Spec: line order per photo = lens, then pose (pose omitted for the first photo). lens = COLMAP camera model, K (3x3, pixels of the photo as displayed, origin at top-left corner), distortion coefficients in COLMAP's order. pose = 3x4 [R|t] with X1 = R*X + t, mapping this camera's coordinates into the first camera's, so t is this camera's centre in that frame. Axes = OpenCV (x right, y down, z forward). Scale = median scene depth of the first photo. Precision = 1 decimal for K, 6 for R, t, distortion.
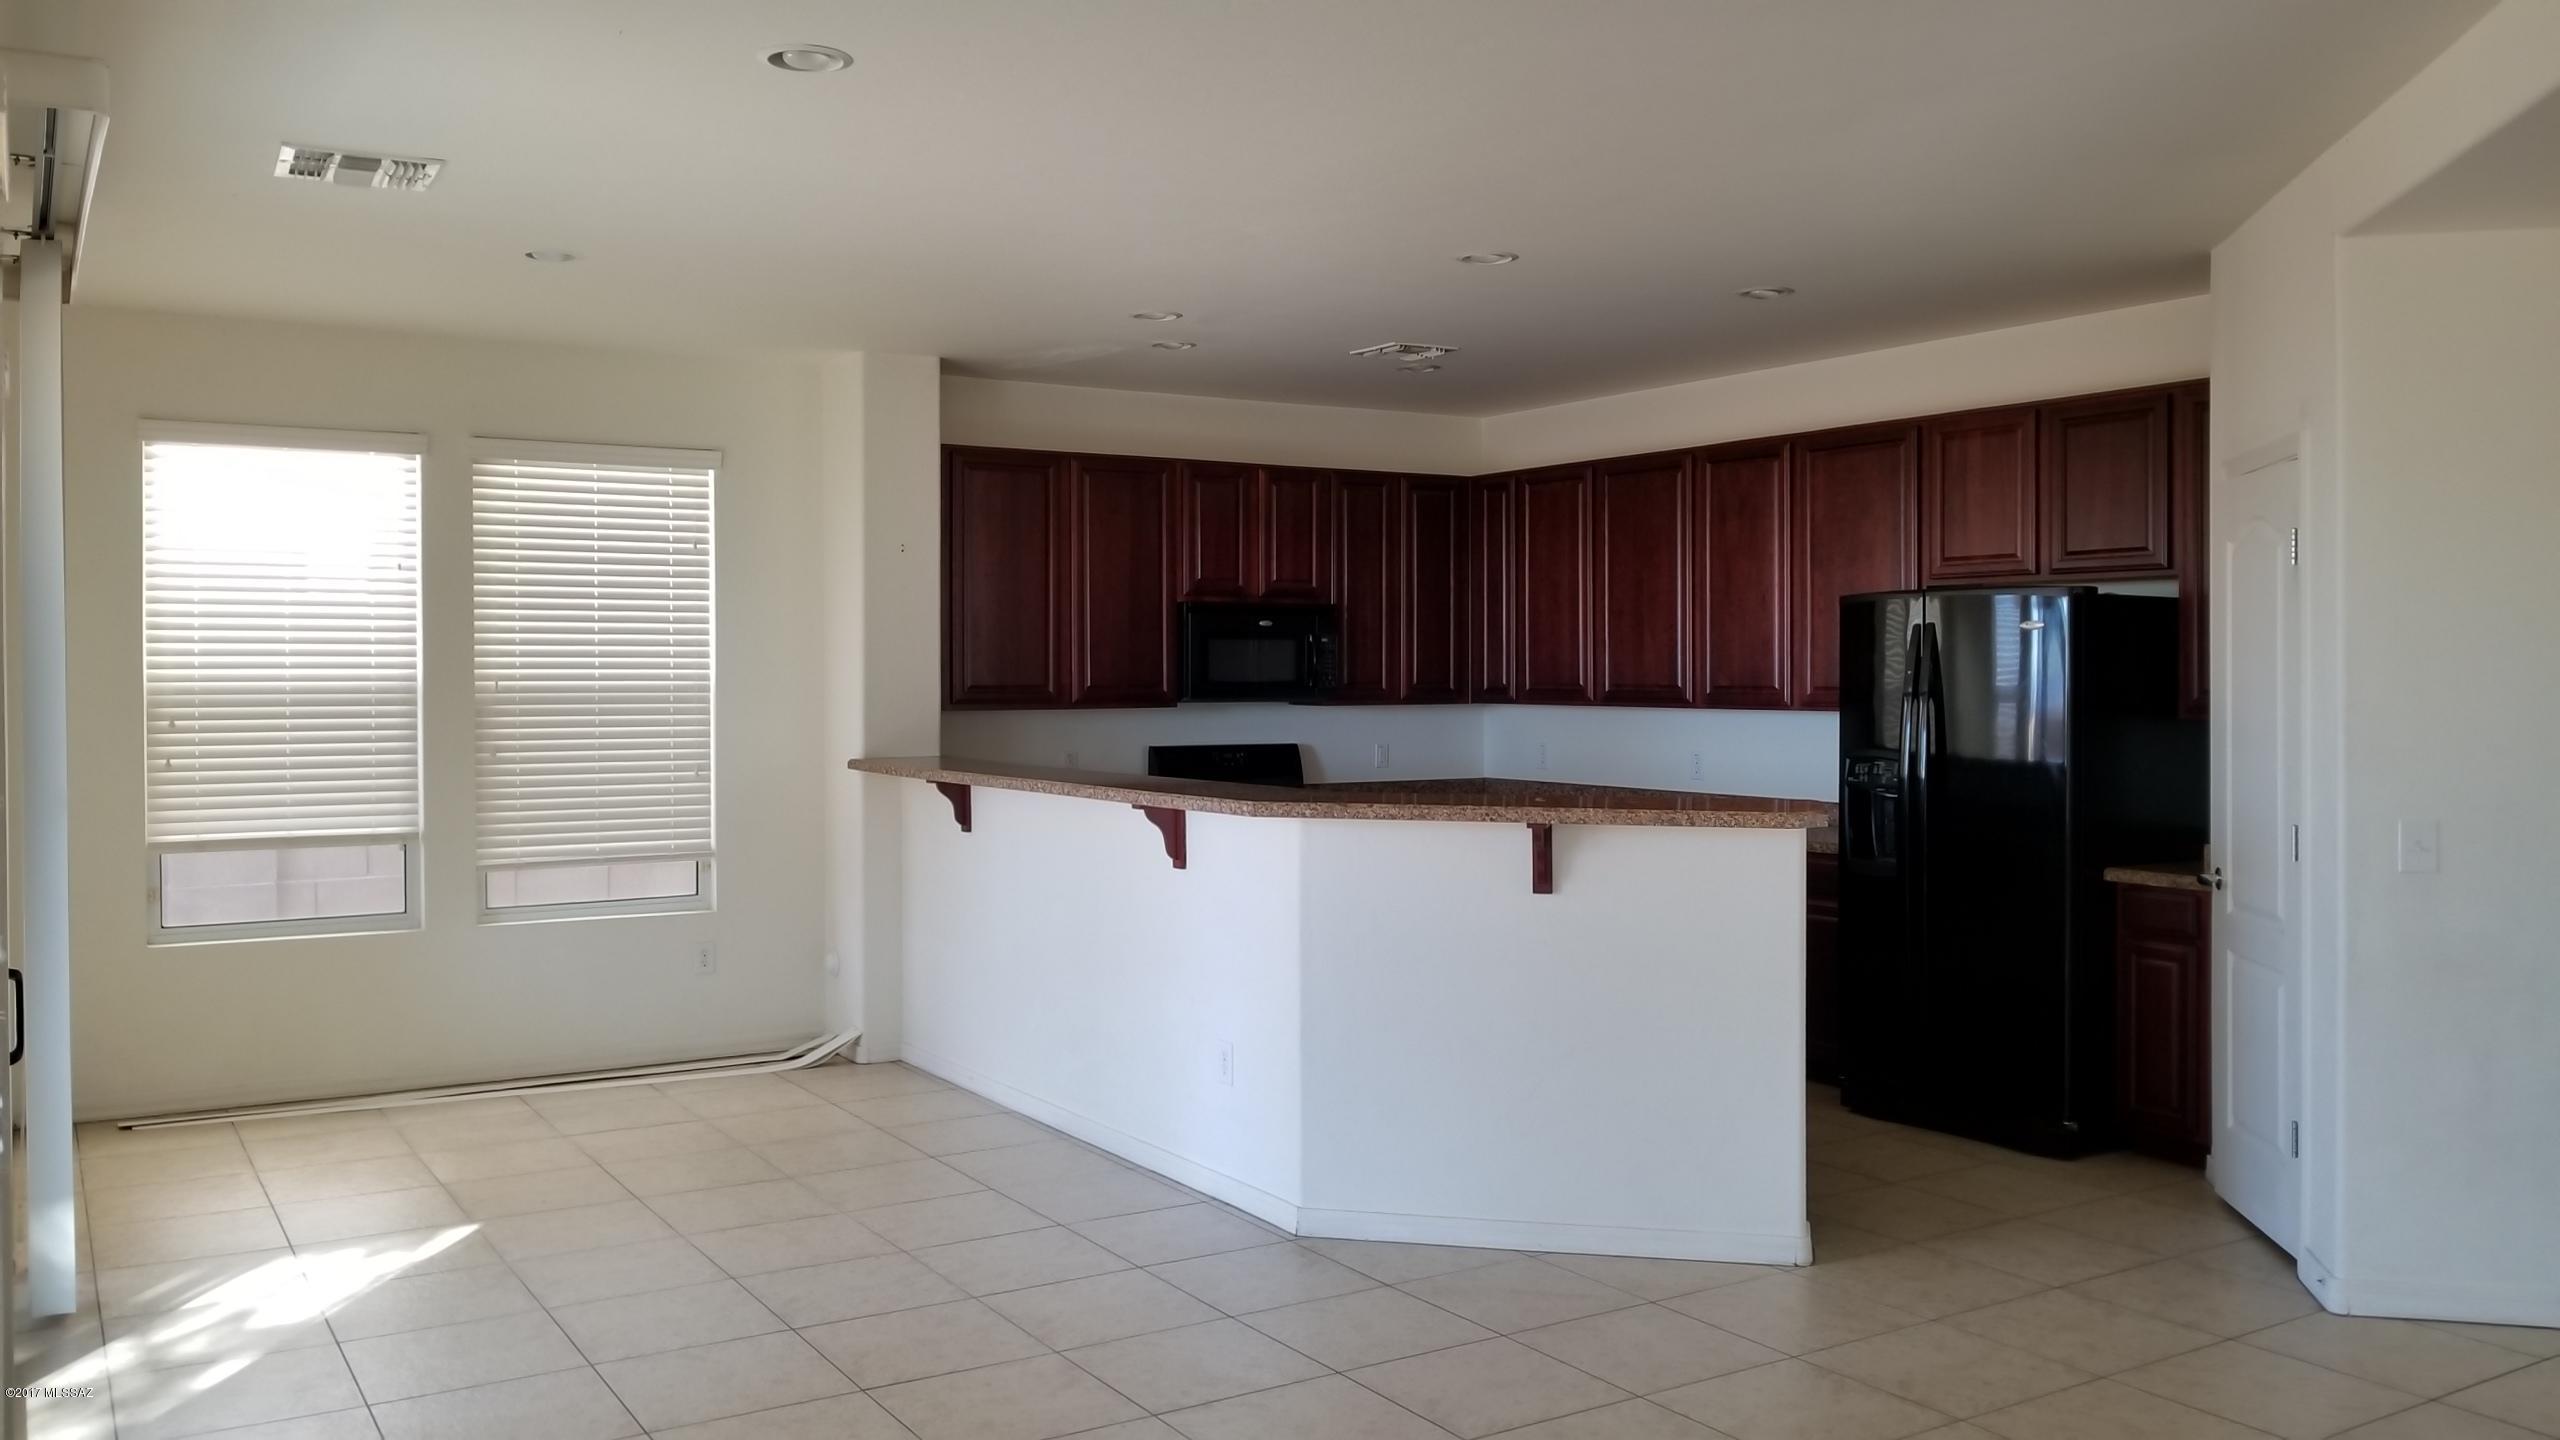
lens RADIAL K [[1995.5, 0, 1286.3], [0, 1995.5, 701.7], [0, 0, 1]] dist [0.003217, -0.017411]
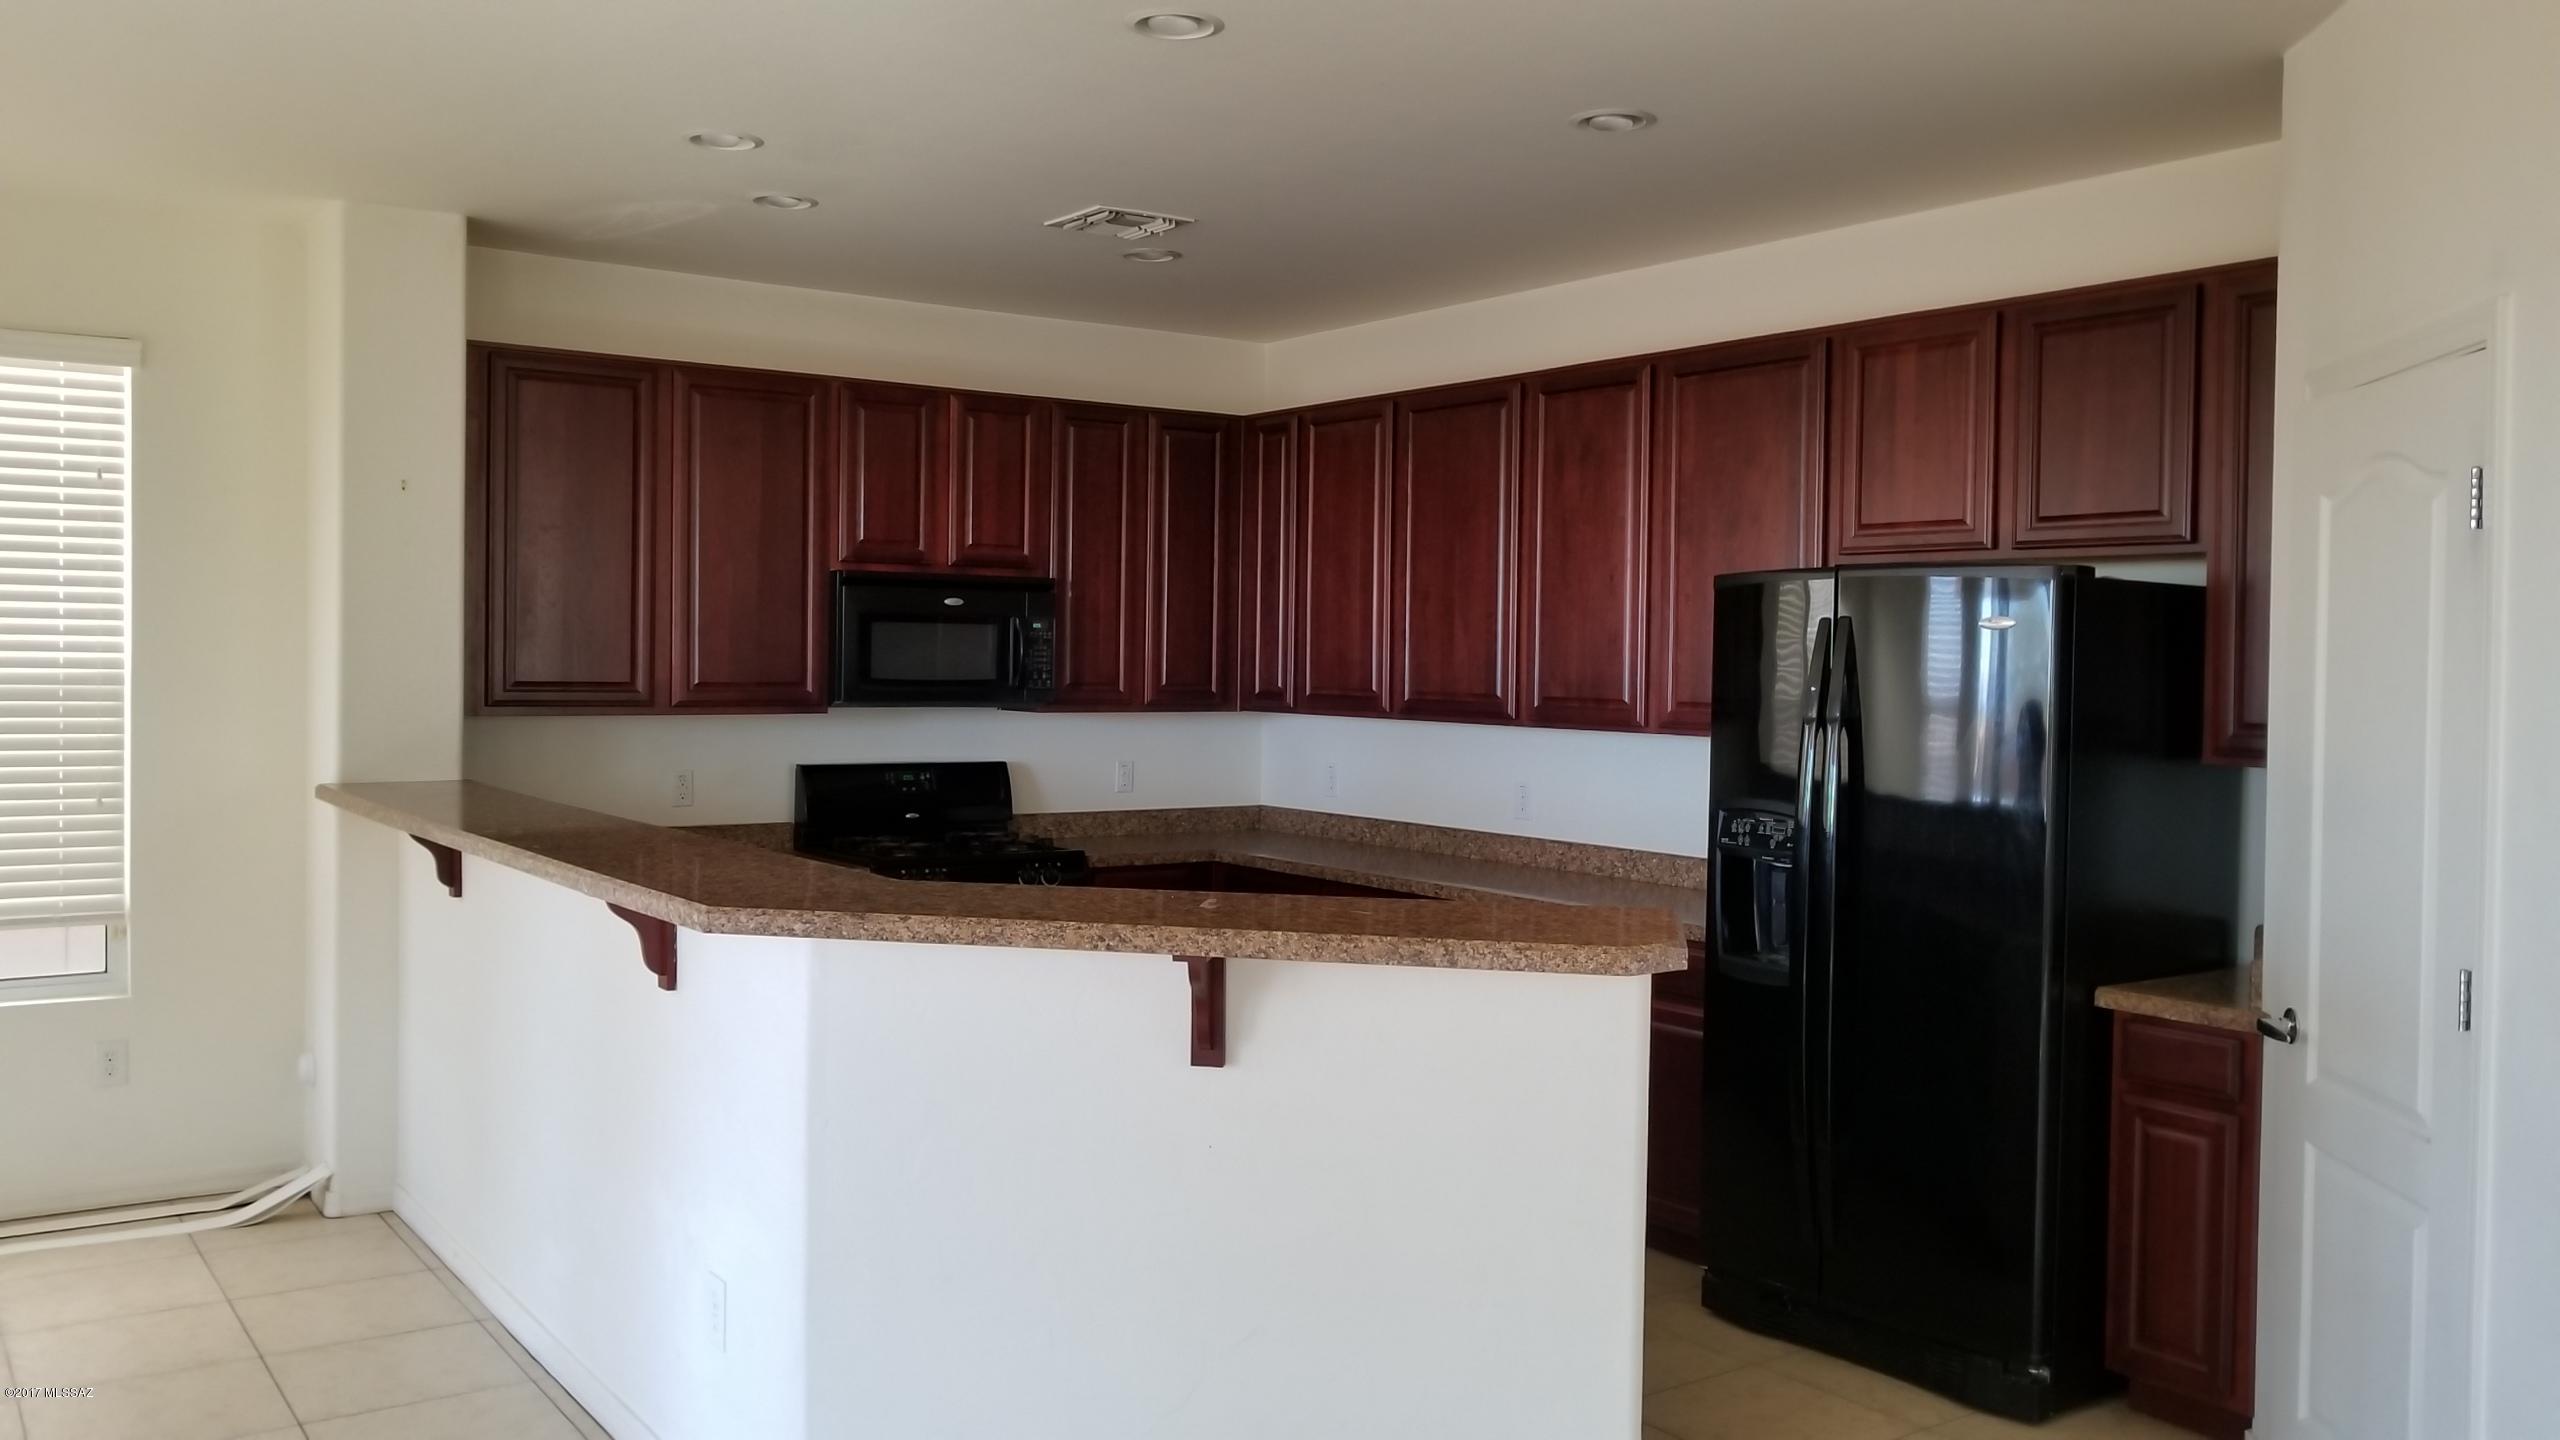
lens RADIAL K [[2015.3, 0, 1280.3], [0, 2015.3, 703.0], [0, 0, 1]] dist [-0.000552, -0.005481]
pose [[0.998110, 0.015057, 0.059587, 0.077248], [-0.015565, 0.999846, 0.008079, -0.010829], [-0.059456, -0.008991, 0.998190, 0.278890]]
